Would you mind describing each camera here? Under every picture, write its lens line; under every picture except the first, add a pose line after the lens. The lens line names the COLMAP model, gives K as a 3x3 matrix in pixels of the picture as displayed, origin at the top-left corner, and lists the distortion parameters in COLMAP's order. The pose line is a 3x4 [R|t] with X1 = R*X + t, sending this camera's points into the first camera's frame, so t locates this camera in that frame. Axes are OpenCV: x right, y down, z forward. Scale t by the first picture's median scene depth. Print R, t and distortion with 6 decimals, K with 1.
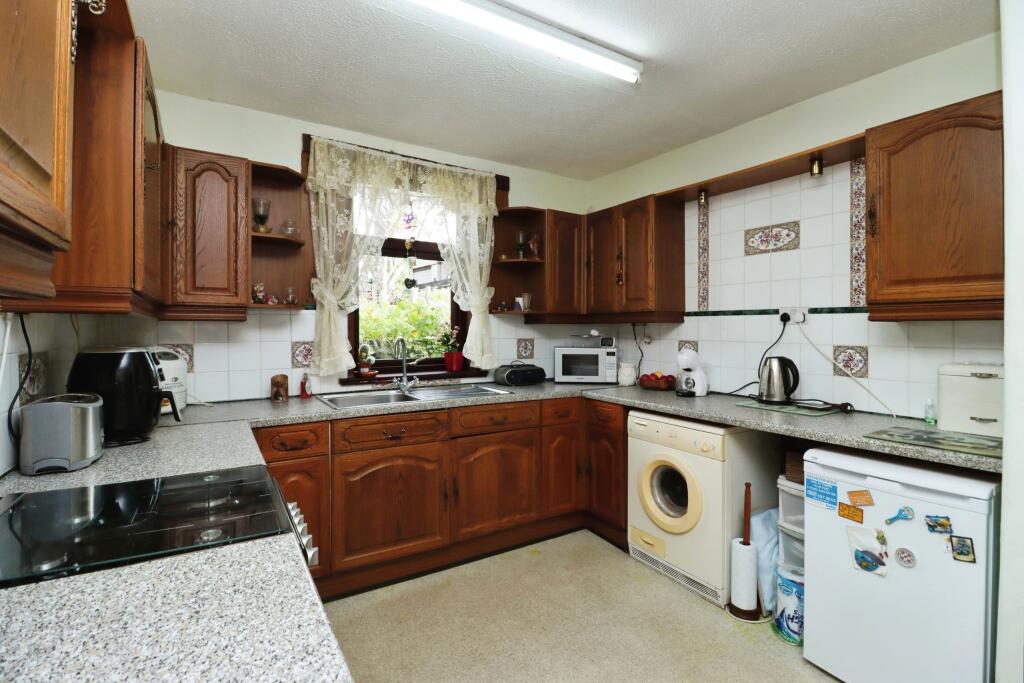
lens RADIAL K [[475.7, 0, 508.8], [0, 475.7, 333.5], [0, 0, 1]] dist [-0.004786, -0.000023]
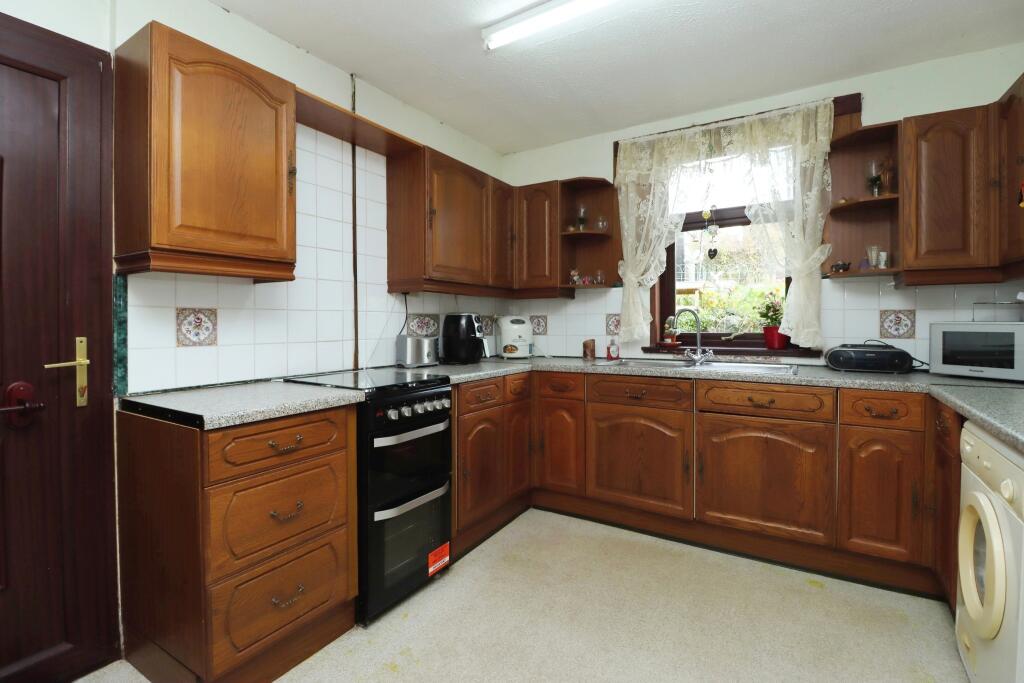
lens RADIAL K [[475.7, 0, 509.9], [0, 475.7, 332.6], [0, 0, 1]] dist [-0.004786, -0.000023]
pose [[0.434855, 0.015922, -0.900360, 0.490336], [-0.005060, 0.999871, 0.015237, 0.042586], [0.900486, -0.002070, 0.434880, 0.208850]]
